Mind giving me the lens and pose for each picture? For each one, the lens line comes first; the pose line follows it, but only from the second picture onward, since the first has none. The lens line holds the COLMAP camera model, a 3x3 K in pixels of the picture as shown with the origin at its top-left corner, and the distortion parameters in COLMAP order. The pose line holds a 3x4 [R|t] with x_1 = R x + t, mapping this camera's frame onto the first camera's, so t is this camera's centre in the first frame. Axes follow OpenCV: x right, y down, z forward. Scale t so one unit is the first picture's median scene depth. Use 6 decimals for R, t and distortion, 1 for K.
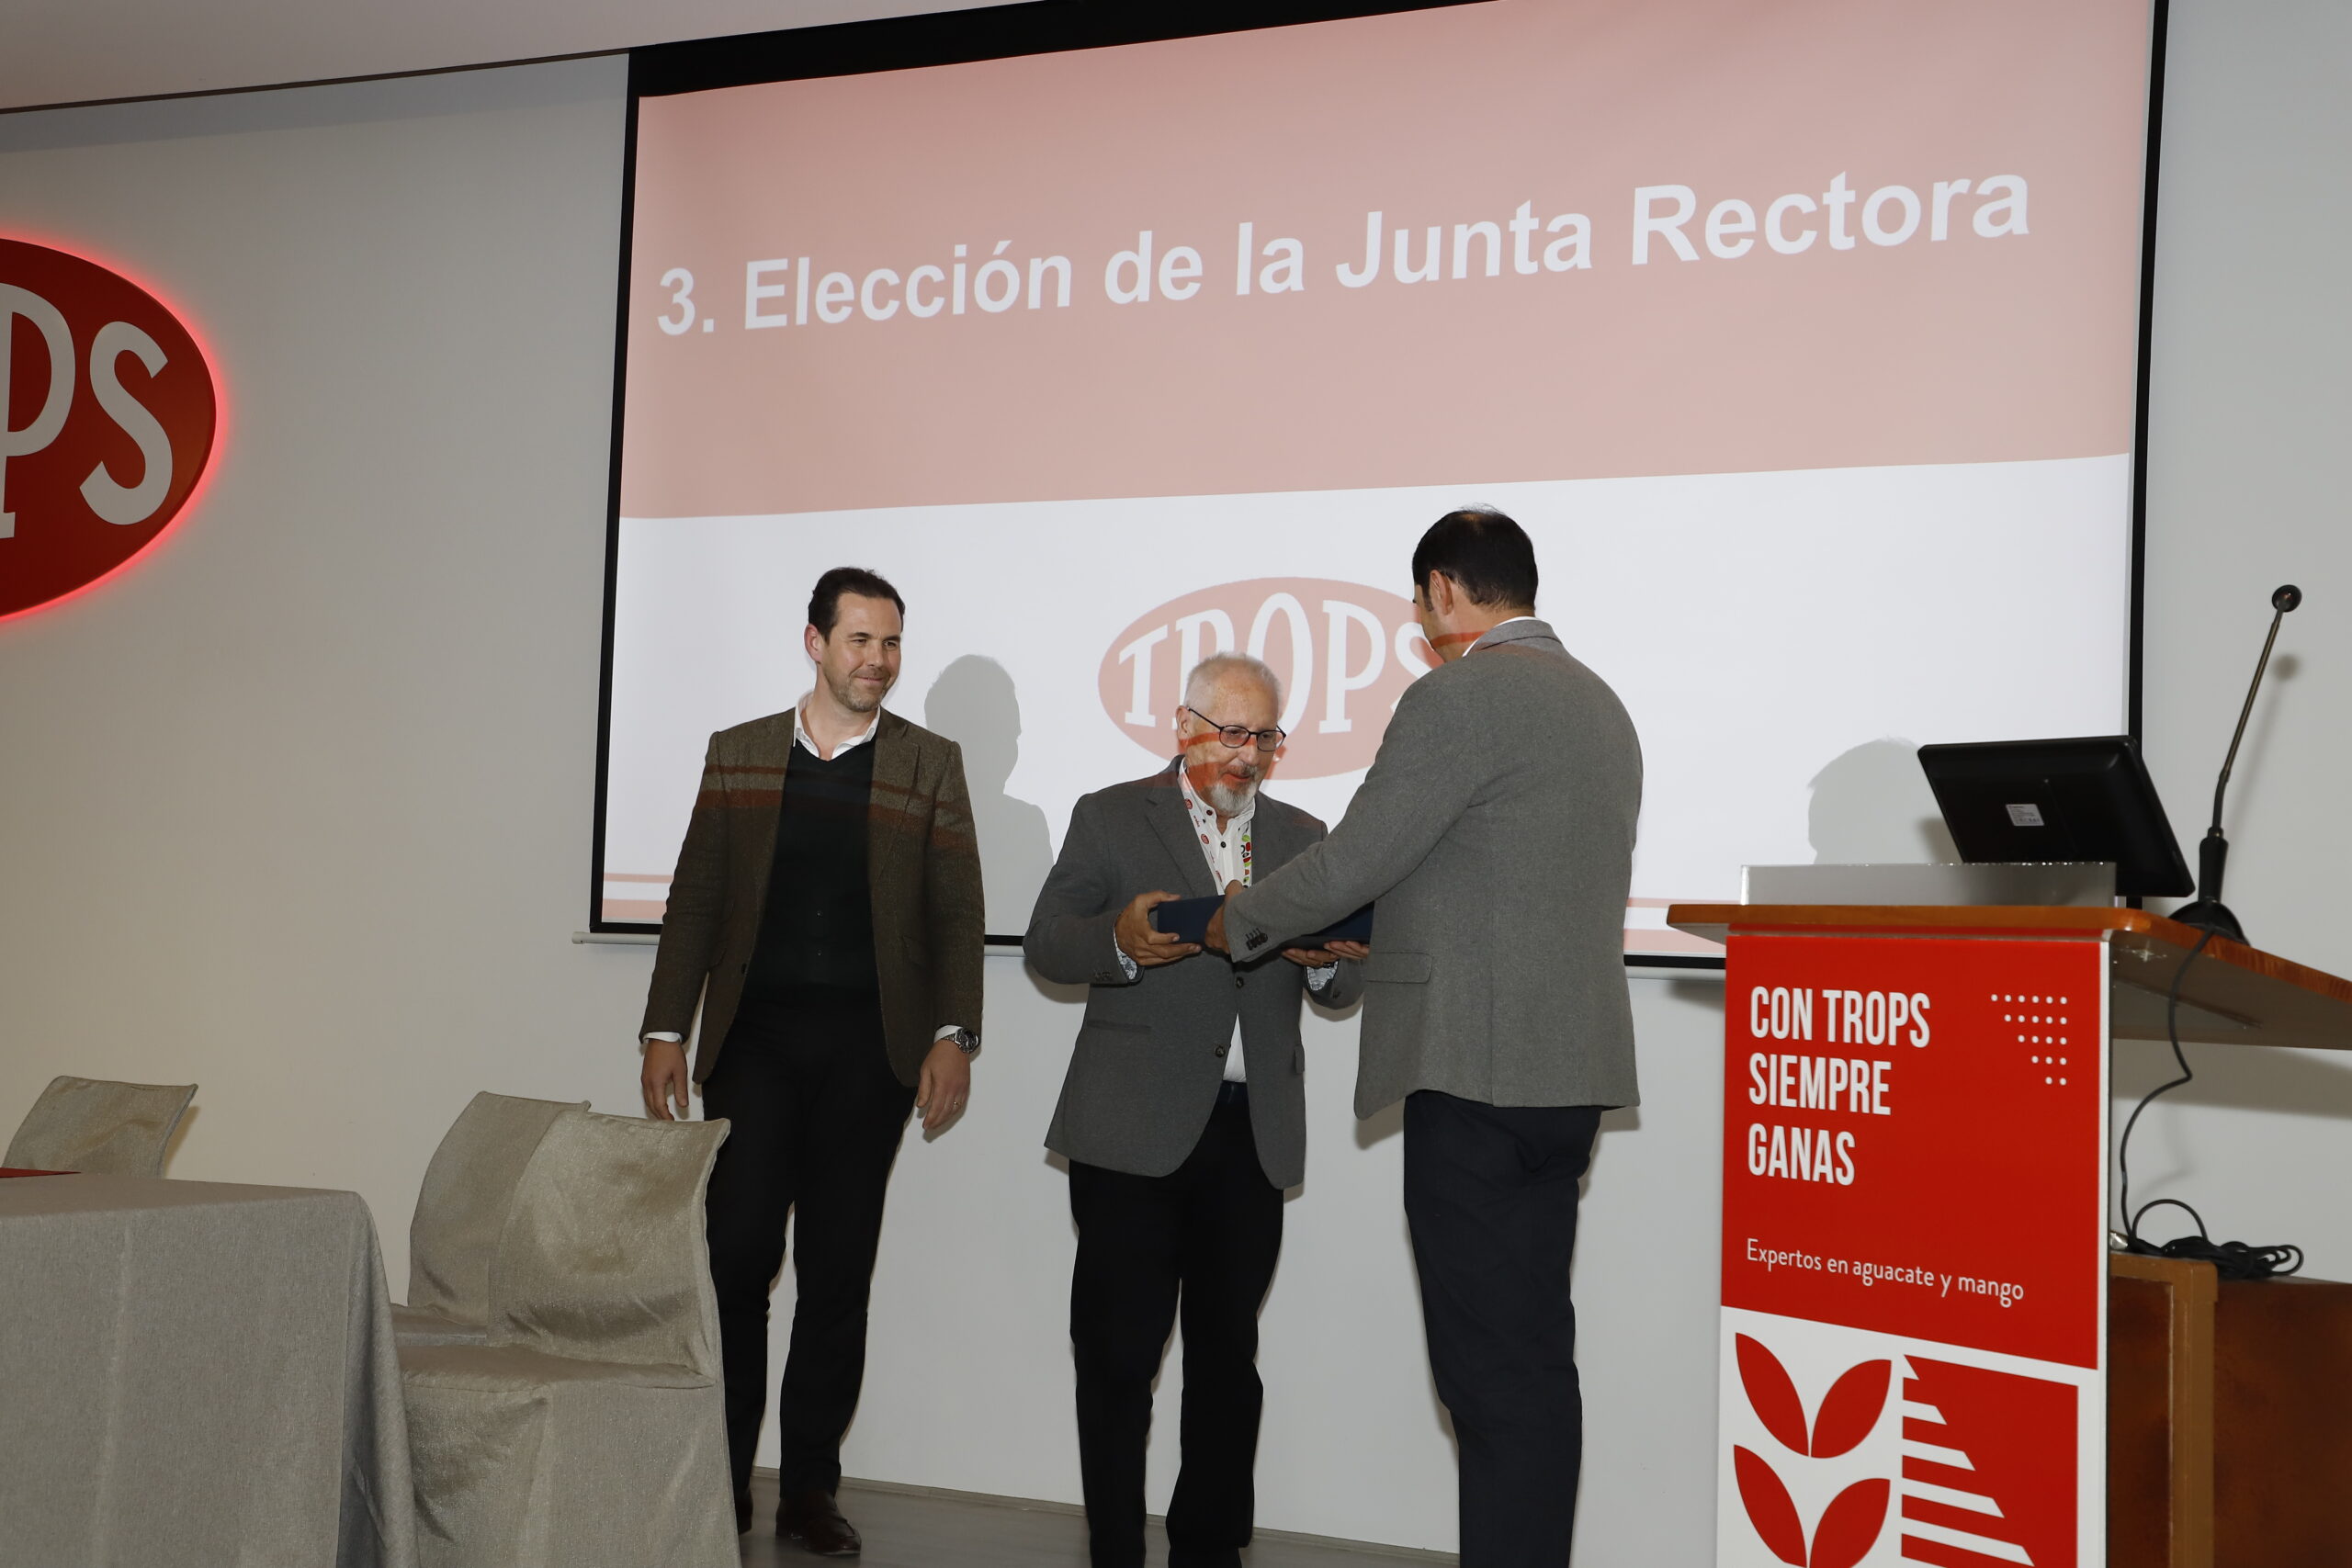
lens RADIAL K [[3591.7, 0, 1004.9], [0, 3591.7, 736.6], [0, 0, 1]] dist [0.247968, 0.000000]
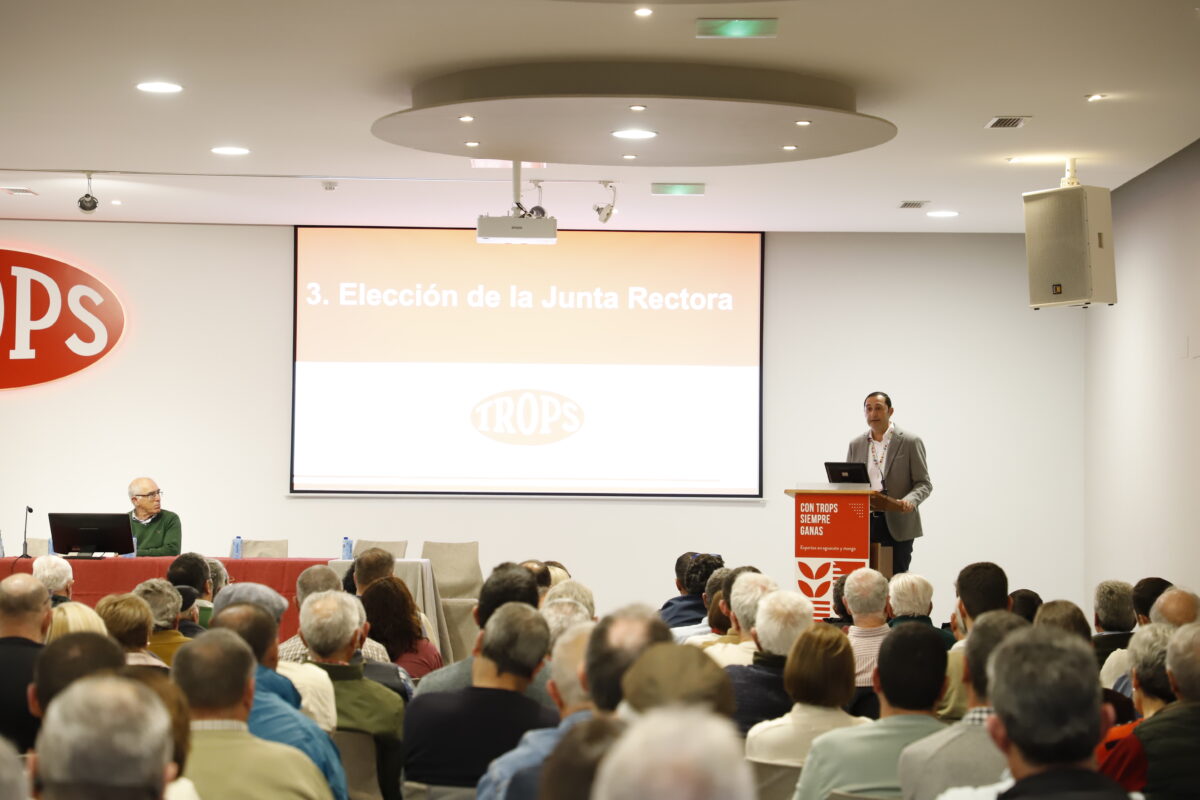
lens RADIAL K [[3270.9, 0, 602.9], [0, 3270.9, 403.9], [0, 0, 1]] dist [0.509083, 0.000000]
pose [[0.889727, -0.010071, 0.456381, -1.363389], [-0.010275, 0.999062, 0.042078, -0.170080], [-0.456377, -0.042127, 0.888789, -1.944194]]
